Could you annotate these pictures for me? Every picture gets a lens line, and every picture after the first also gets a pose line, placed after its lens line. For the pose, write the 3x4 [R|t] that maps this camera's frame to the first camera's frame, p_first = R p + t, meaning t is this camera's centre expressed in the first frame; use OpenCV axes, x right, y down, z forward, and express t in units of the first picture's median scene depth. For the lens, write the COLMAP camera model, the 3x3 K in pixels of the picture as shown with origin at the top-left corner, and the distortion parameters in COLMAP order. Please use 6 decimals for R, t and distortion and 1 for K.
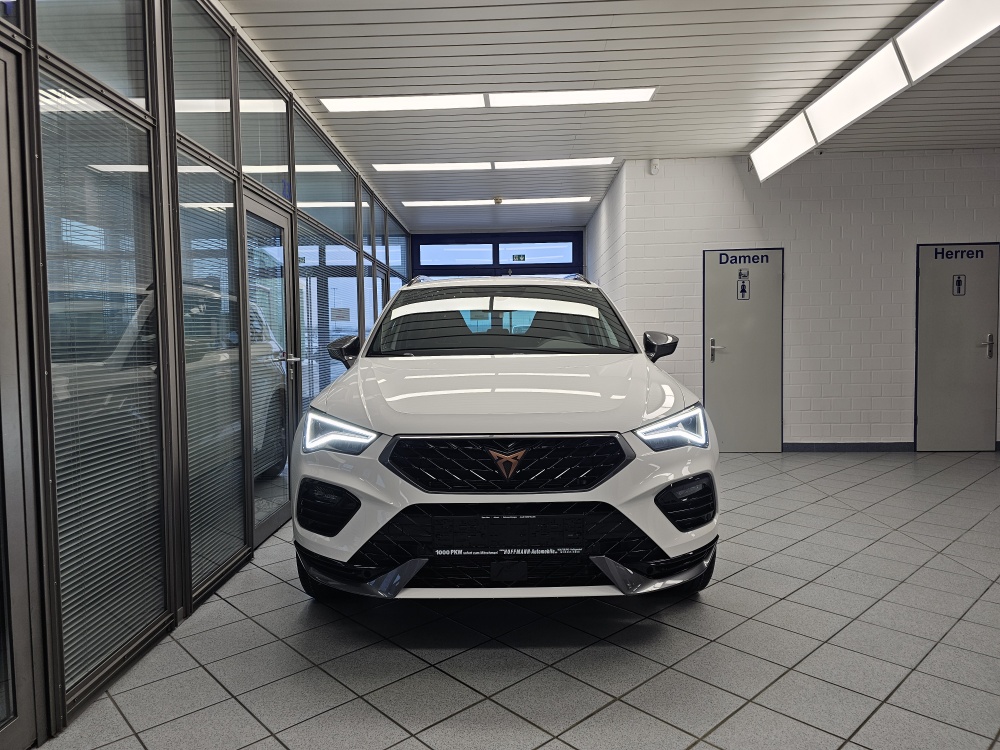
lens RADIAL K [[675.9, 0, 488.1], [0, 675.9, 372.3], [0, 0, 1]] dist [0.073369, -0.083729]
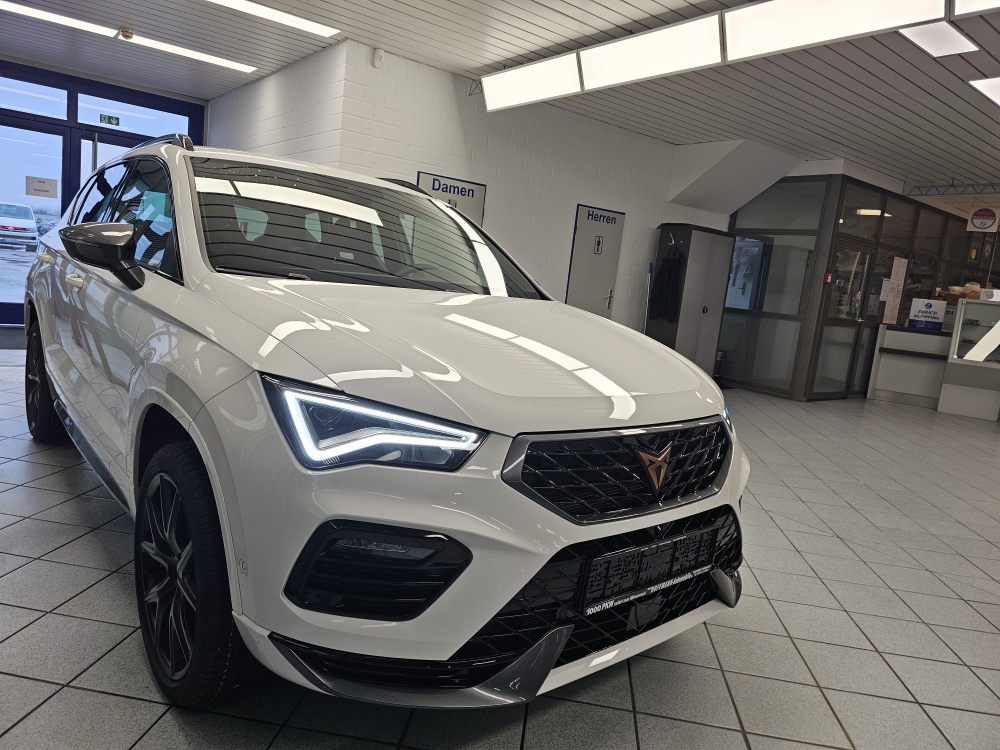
lens RADIAL K [[675.9, 0, 488.1], [0, 675.9, 372.3], [0, 0, 1]] dist [0.073369, -0.083729]
pose [[0.747958, -0.001880, 0.663743, -0.230676], [-0.083578, 0.991770, 0.096992, -0.008025], [-0.658463, -0.128020, 0.741645, 0.237584]]
